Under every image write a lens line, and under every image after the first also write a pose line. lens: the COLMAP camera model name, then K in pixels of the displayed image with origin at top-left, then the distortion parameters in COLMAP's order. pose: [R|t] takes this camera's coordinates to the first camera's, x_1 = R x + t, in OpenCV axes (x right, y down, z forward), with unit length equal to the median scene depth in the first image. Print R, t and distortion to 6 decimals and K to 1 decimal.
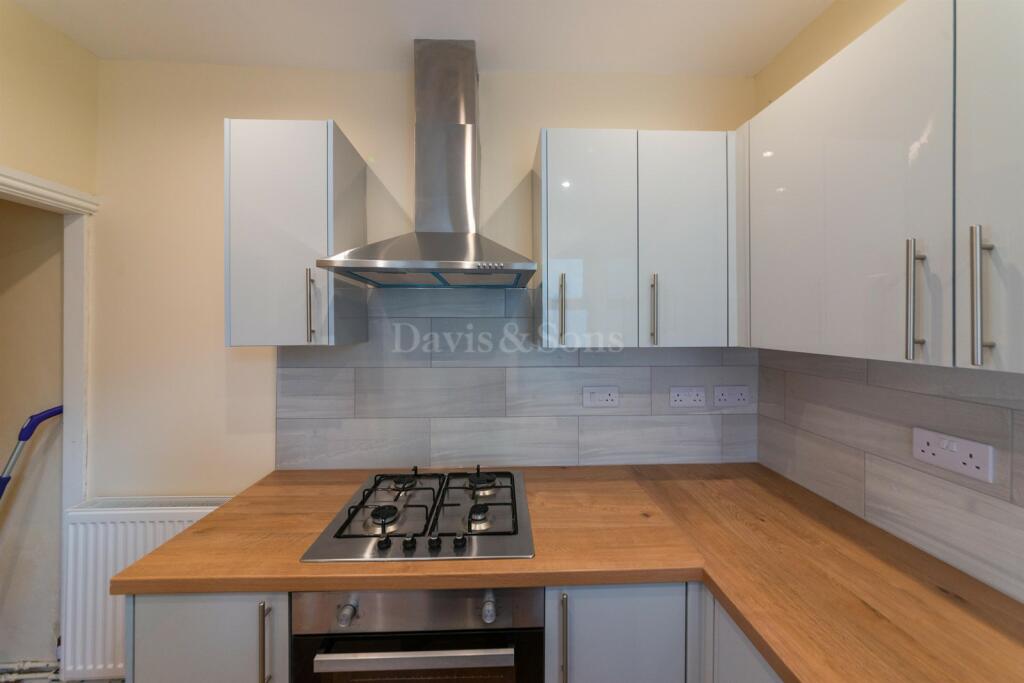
lens RADIAL K [[365.8, 0, 511.8], [0, 365.8, 317.0], [0, 0, 1]] dist [0.000439, -0.000002]
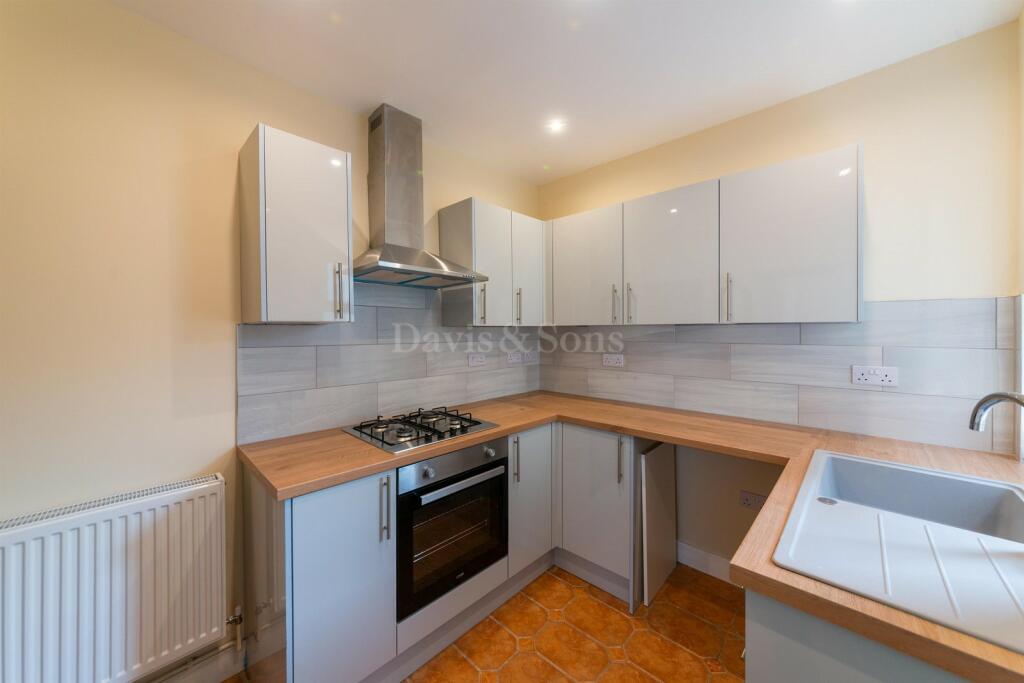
lens RADIAL K [[362.5, 0, 512.5], [0, 362.5, 325.8], [0, 0, 1]] dist [0.012667, -0.008960]
pose [[0.720512, 0.008240, 0.693394, -0.871076], [-0.003444, 0.999960, -0.008304, 0.089043], [-0.693434, 0.003595, 0.720511, -0.319712]]
